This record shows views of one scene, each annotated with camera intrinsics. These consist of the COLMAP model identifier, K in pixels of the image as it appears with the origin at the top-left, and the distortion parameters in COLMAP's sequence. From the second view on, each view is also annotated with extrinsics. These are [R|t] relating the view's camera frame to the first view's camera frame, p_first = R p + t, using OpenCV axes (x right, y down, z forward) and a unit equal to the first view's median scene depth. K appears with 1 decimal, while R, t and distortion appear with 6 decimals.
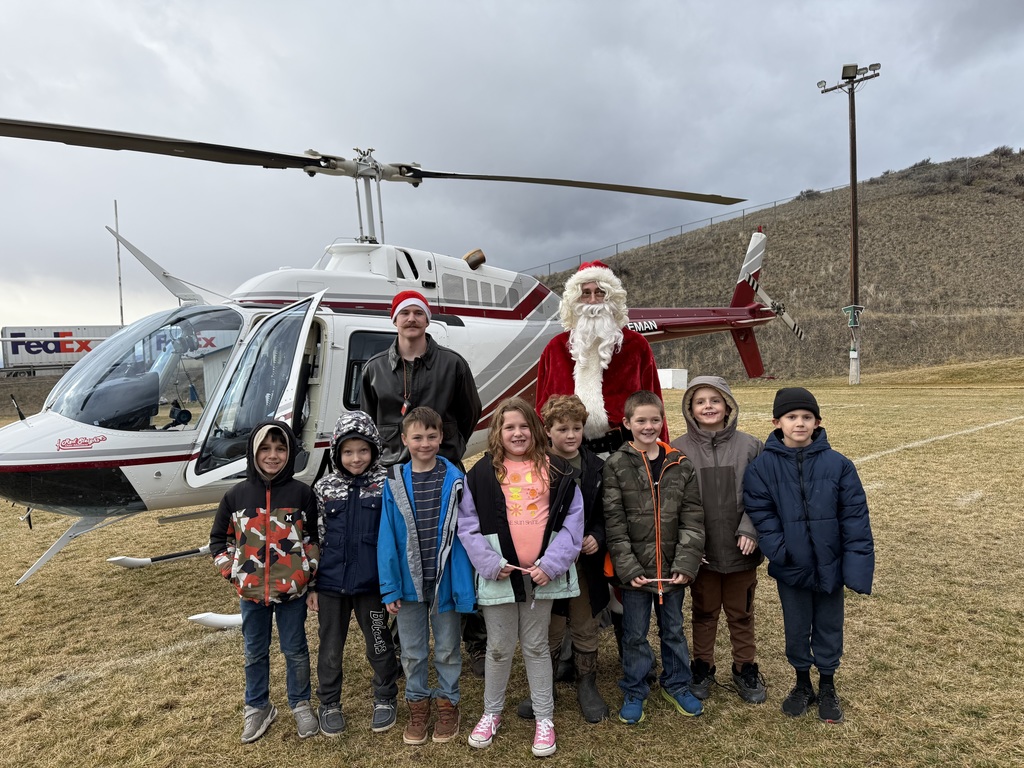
lens RADIAL K [[734.9, 0, 496.5], [0, 734.9, 383.1], [0, 0, 1]] dist [0.042136, -0.046344]
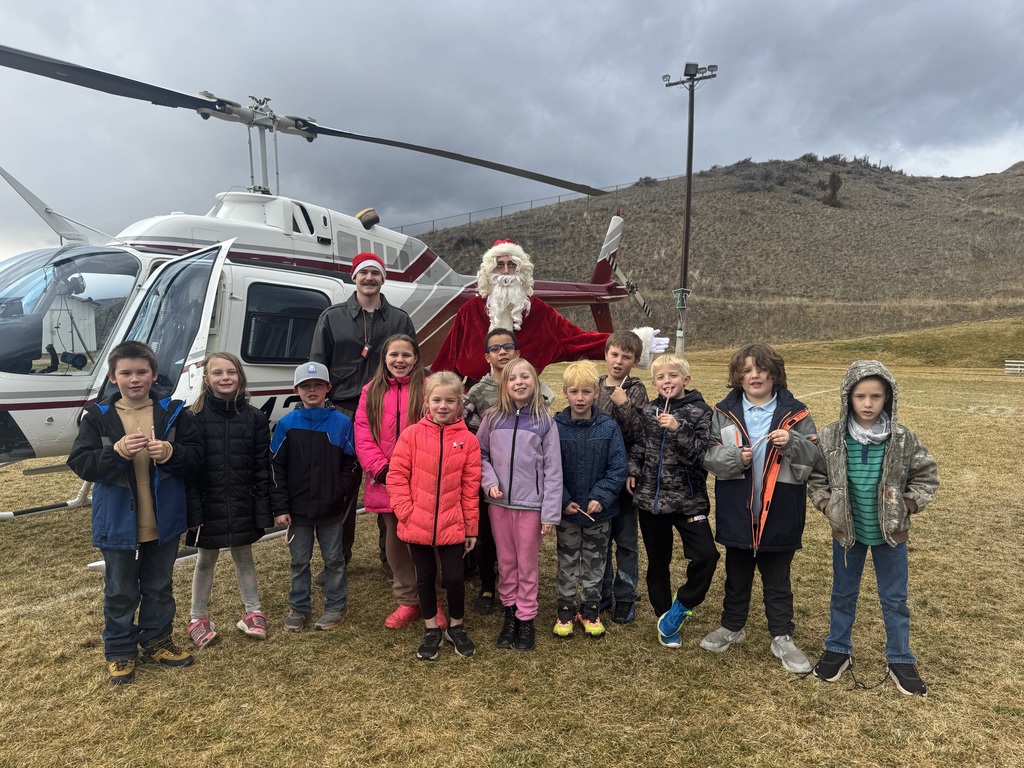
lens RADIAL K [[737.5, 0, 509.1], [0, 737.5, 388.8], [0, 0, 1]] dist [0.027747, -0.040014]
pose [[0.973018, 0.028138, 0.229008, -0.071234], [-0.040044, 0.998068, 0.047511, 0.009429], [-0.227228, -0.055400, 0.972264, -0.050758]]
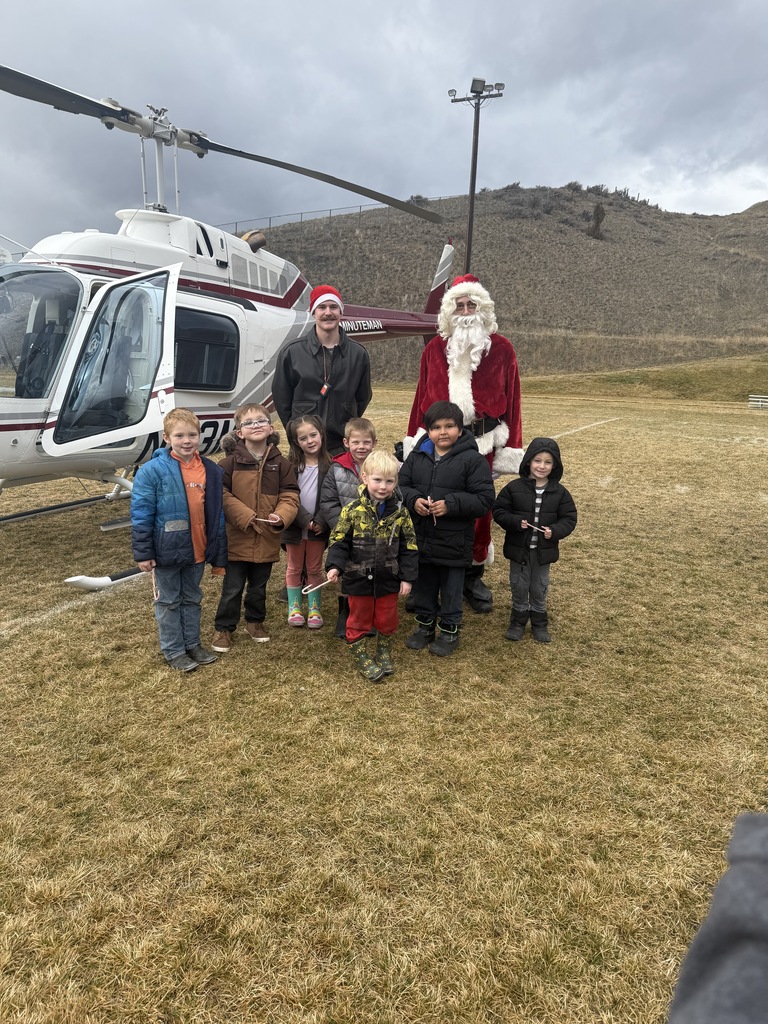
lens RADIAL K [[734.9, 0, 386.6], [0, 734.9, 510.4], [0, 0, 1]] dist [0.042136, -0.046344]
pose [[0.921926, -0.003553, 0.387349, -0.276841], [-0.067638, 0.983120, 0.170001, 0.009021], [-0.381415, -0.182928, 0.906124, -0.065898]]
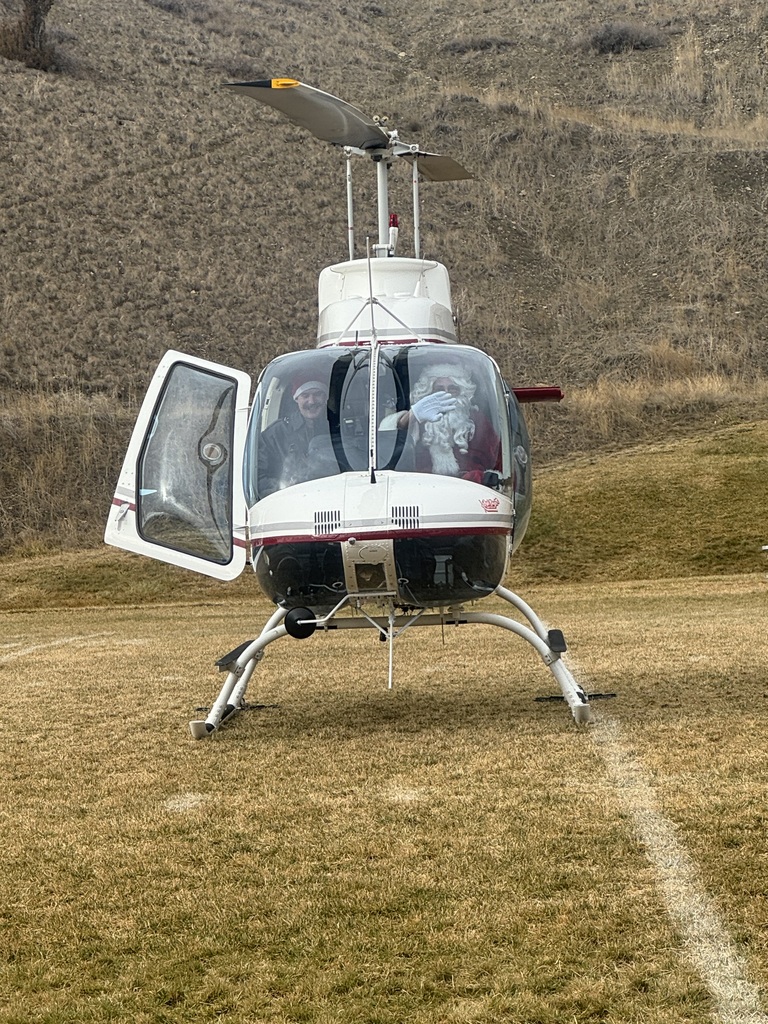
lens RADIAL K [[3411.7, 0, 384.6], [0, 3411.7, 511.4], [0, 0, 1]] dist [0.114764, 0.000000]
pose [[0.687771, 0.011252, 0.725841, -2.292622], [0.031262, 0.998493, -0.045101, 0.168158], [-0.725254, 0.053711, 0.686383, -1.035519]]
